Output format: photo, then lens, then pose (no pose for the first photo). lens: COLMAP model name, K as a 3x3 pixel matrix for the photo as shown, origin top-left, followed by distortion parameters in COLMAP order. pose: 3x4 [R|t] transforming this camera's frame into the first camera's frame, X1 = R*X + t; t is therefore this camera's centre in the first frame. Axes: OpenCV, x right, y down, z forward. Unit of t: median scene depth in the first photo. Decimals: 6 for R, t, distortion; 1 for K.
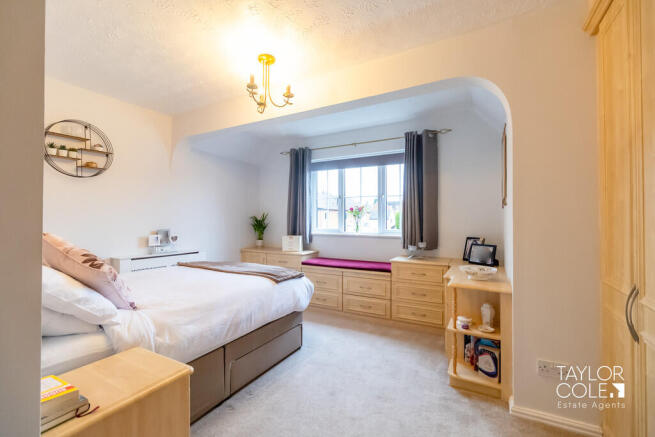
lens RADIAL K [[287.8, 0, 326.5], [0, 287.8, 218.4], [0, 0, 1]] dist [0.008390, -0.001188]
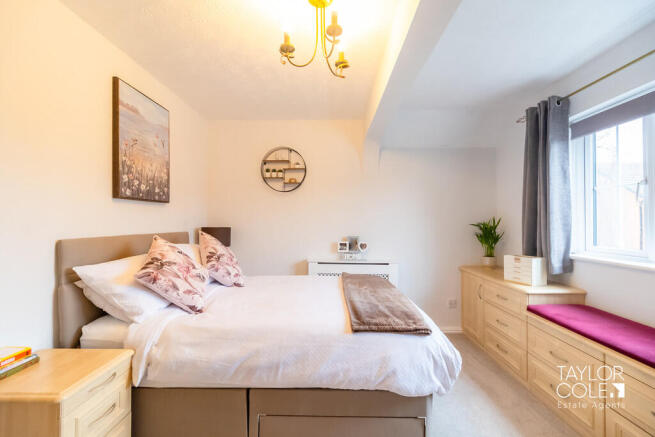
lens RADIAL K [[287.8, 0, 327.6], [0, 287.8, 217.1], [0, 0, 1]] dist [0.008390, -0.001188]
pose [[0.473036, -0.010032, -0.880986, 0.304786], [-0.001808, 0.999922, -0.012357, -0.017325], [0.881041, 0.007438, 0.472981, 0.535184]]
